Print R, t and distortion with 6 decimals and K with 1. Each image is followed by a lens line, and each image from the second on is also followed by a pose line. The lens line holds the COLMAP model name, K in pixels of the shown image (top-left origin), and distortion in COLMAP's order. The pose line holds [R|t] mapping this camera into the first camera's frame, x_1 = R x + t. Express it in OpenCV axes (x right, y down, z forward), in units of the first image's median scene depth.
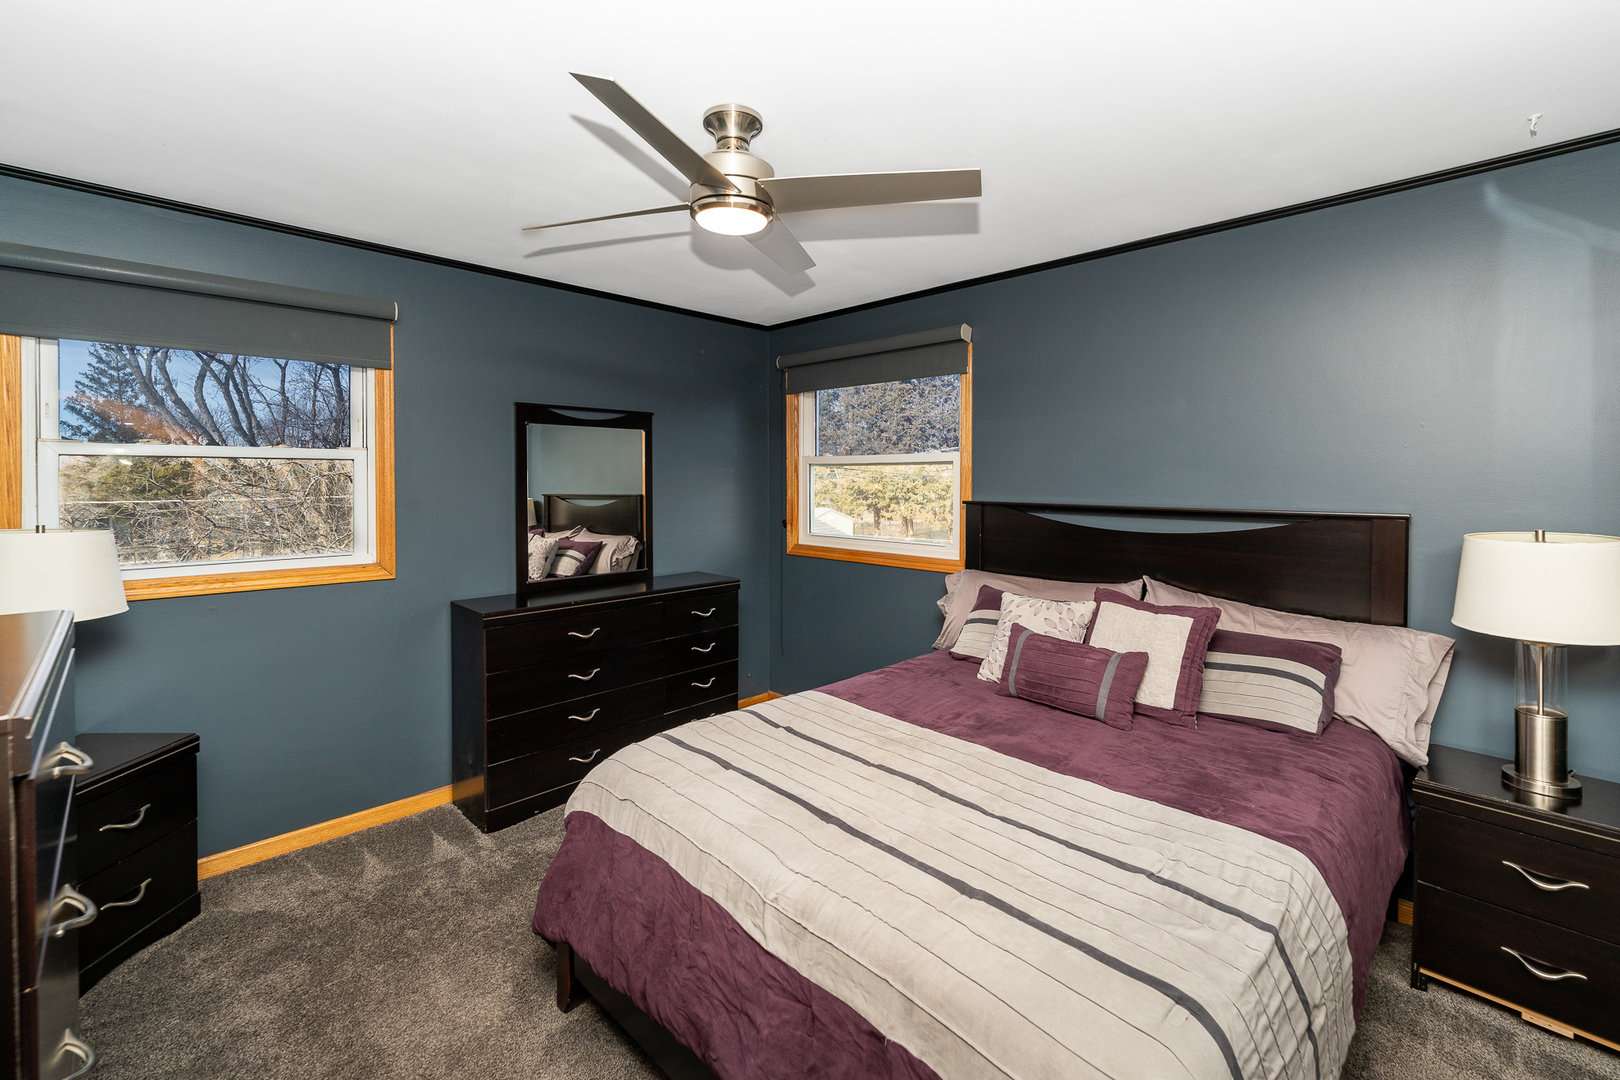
lens RADIAL K [[698.6, 0, 809.3], [0, 698.6, 494.8], [0, 0, 1]] dist [-0.000897, -0.000095]
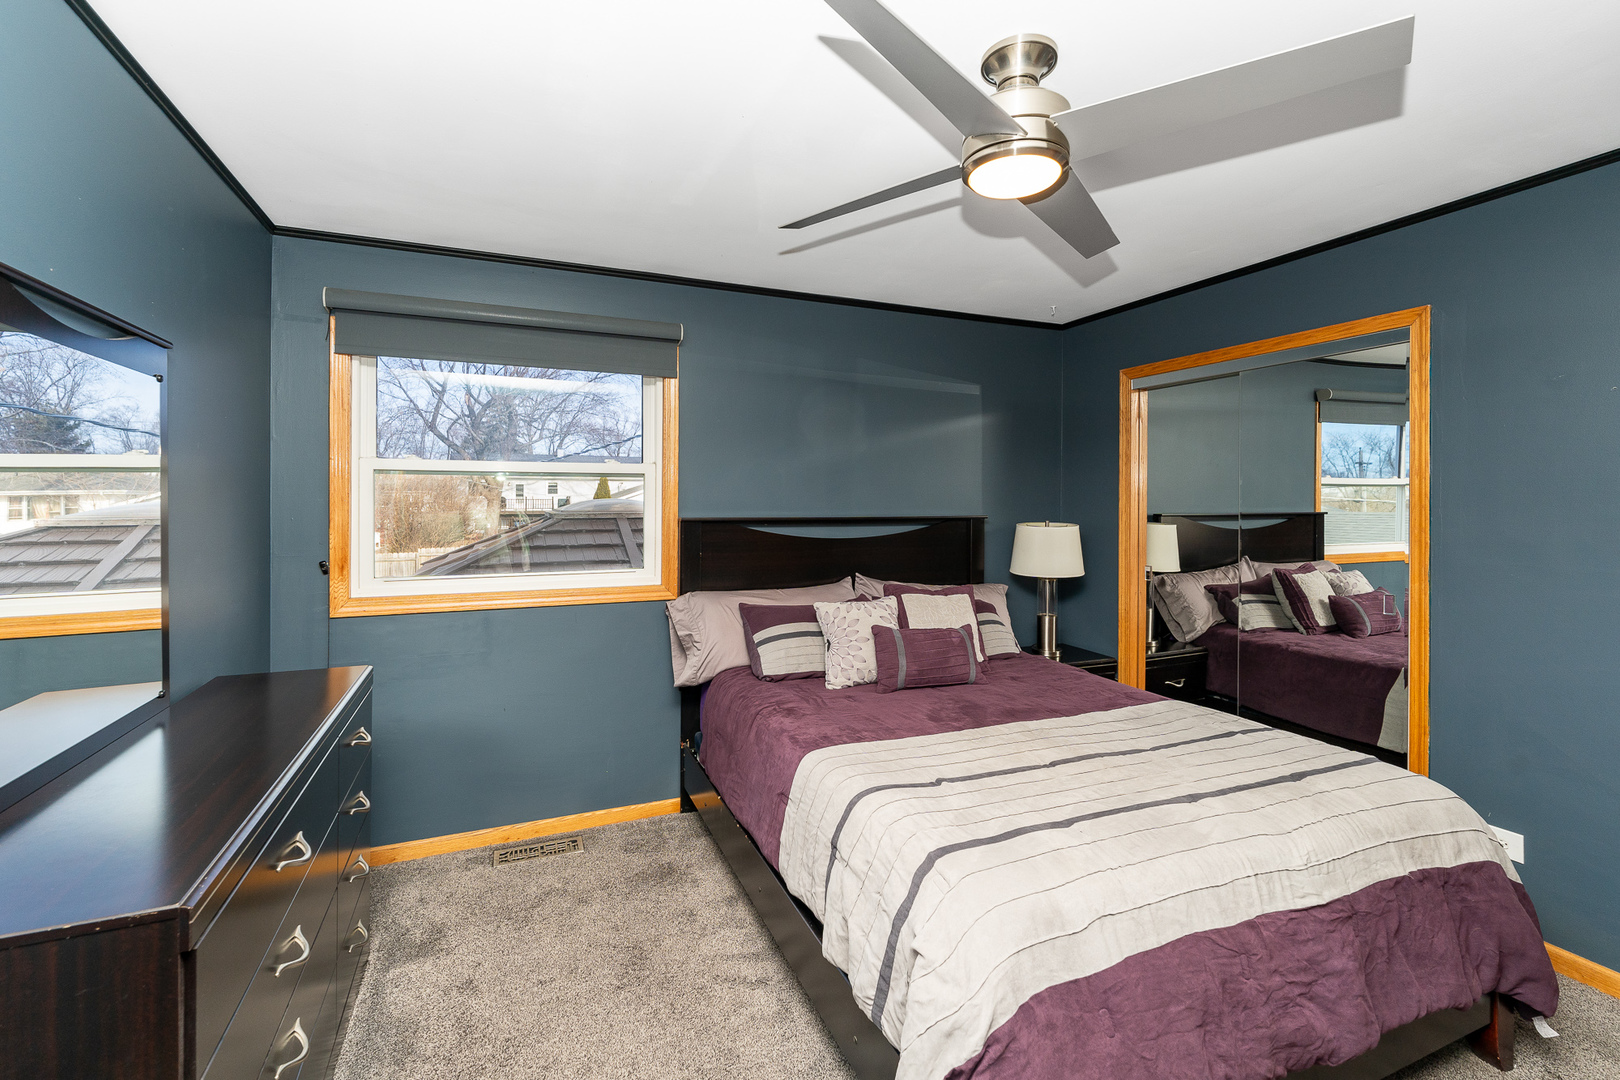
lens RADIAL K [[669.3, 0, 777.7], [0, 669.3, 547.4], [0, 0, 1]] dist [0.001596, 0.000146]
pose [[0.390287, -0.074827, 0.917648, -0.942398], [0.019926, 0.997145, 0.072834, -0.026305], [-0.920478, -0.010141, 0.390663, 0.944153]]
